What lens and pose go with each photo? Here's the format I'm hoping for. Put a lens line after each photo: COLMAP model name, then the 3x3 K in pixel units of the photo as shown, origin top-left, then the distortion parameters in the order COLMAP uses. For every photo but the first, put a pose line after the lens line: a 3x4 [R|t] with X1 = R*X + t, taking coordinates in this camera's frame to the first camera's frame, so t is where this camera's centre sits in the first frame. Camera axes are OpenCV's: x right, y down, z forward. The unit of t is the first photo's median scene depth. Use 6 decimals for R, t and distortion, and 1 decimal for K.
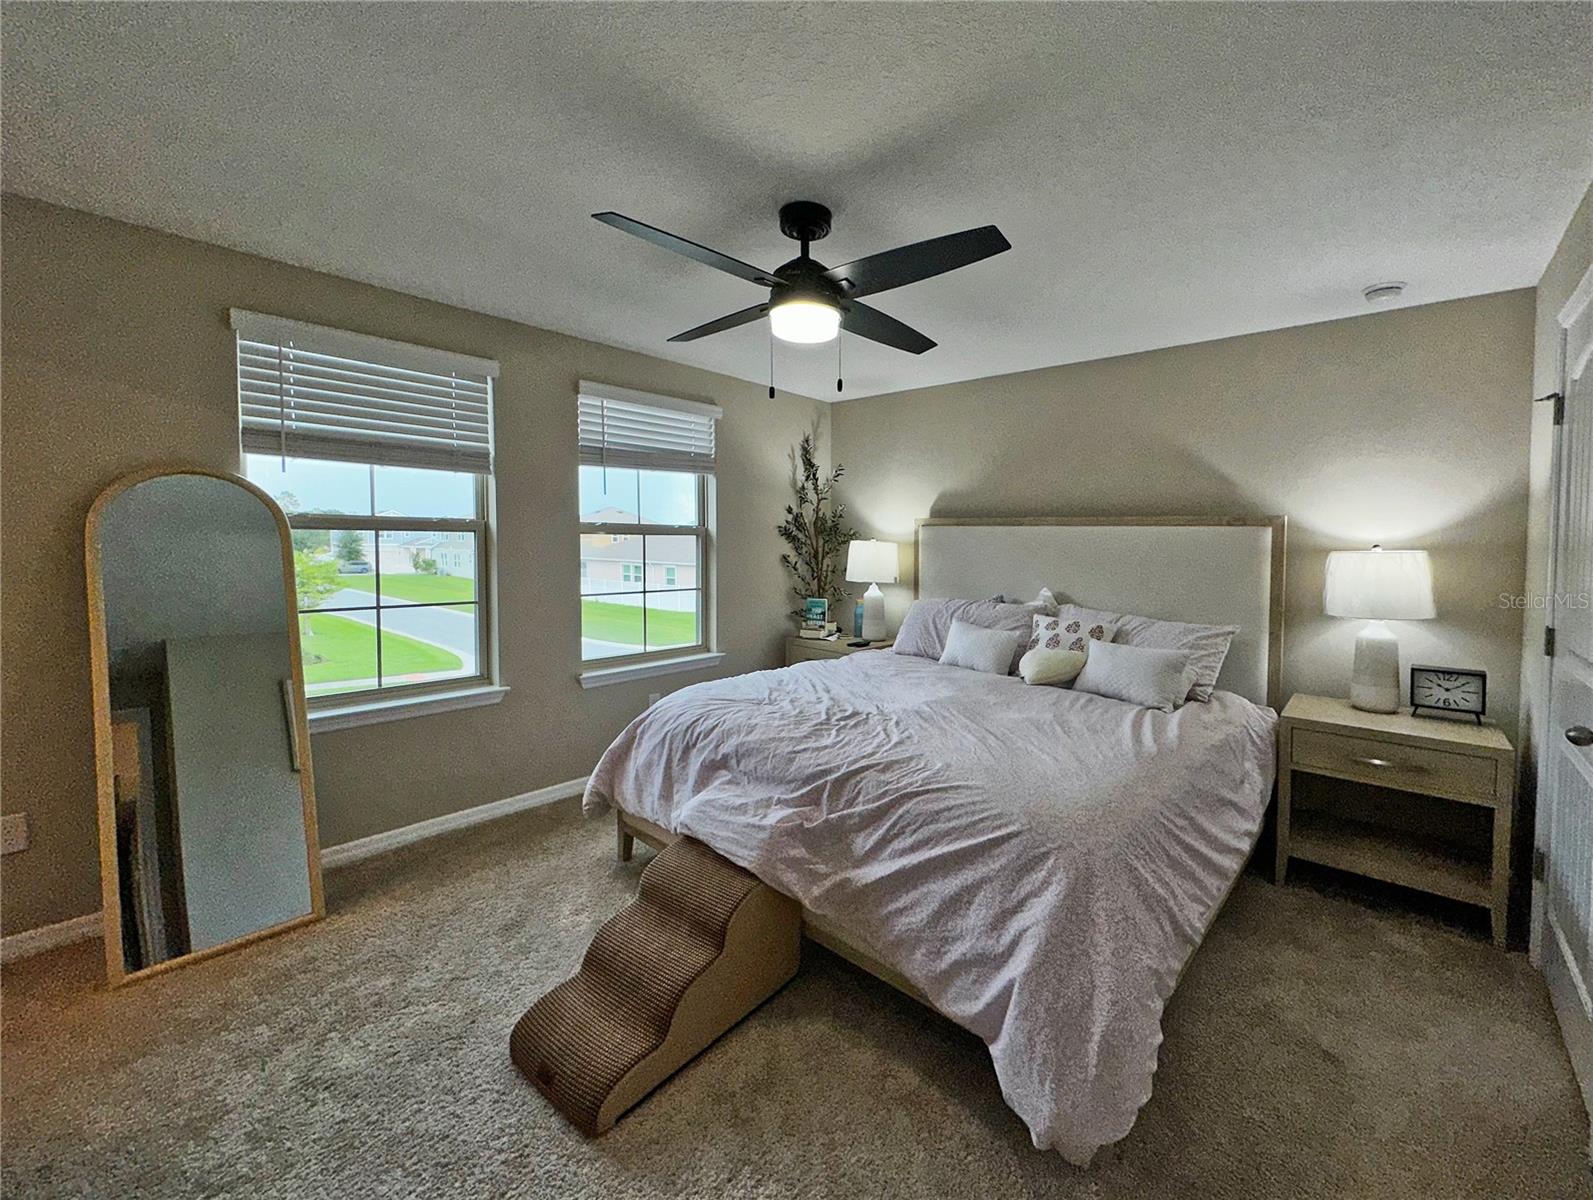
lens RADIAL K [[649.2, 0, 866.9], [0, 649.2, 564.6], [0, 0, 1]] dist [-0.000231, -0.000049]
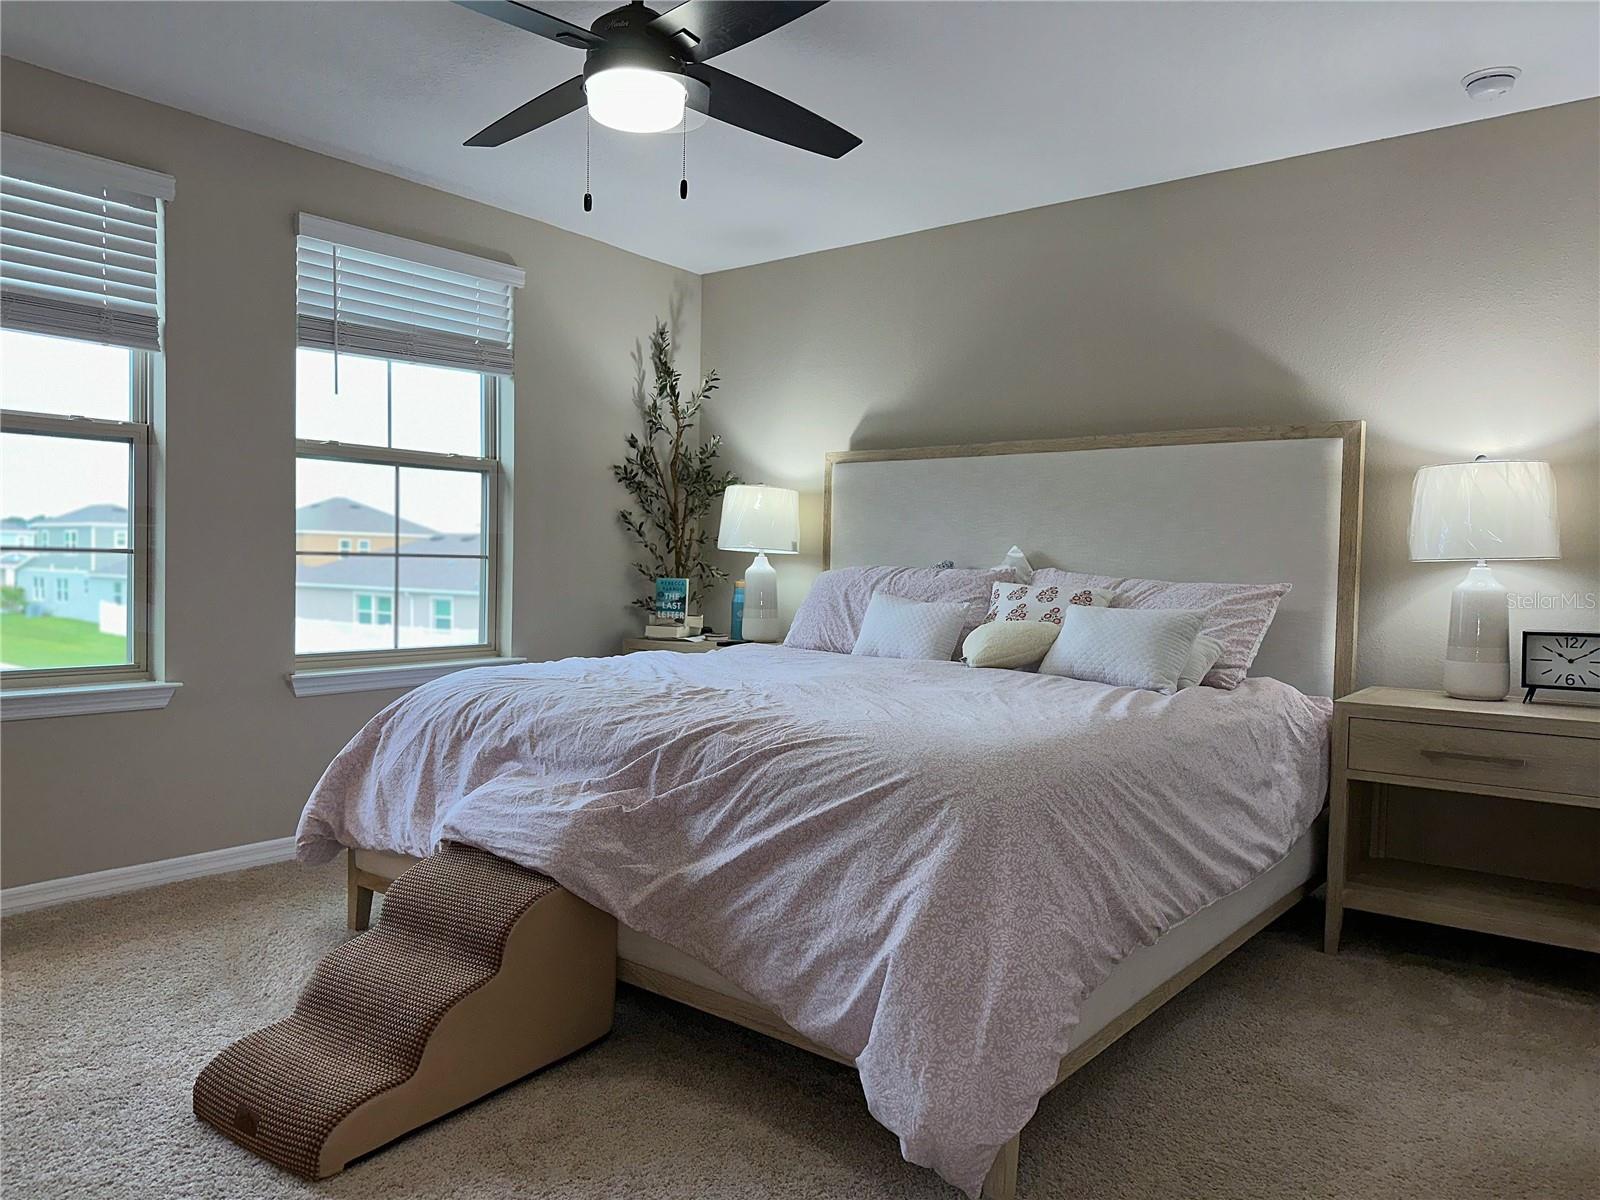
lens RADIAL K [[1106.5, 0, 799.7], [0, 1106.5, 579.0], [0, 0, 1]] dist [0.085174, -0.111996]
pose [[0.999775, 0.013535, 0.016356, 0.054535], [-0.013294, 0.999803, -0.014763, 0.124512], [-0.016553, 0.014542, 0.999757, -0.160751]]
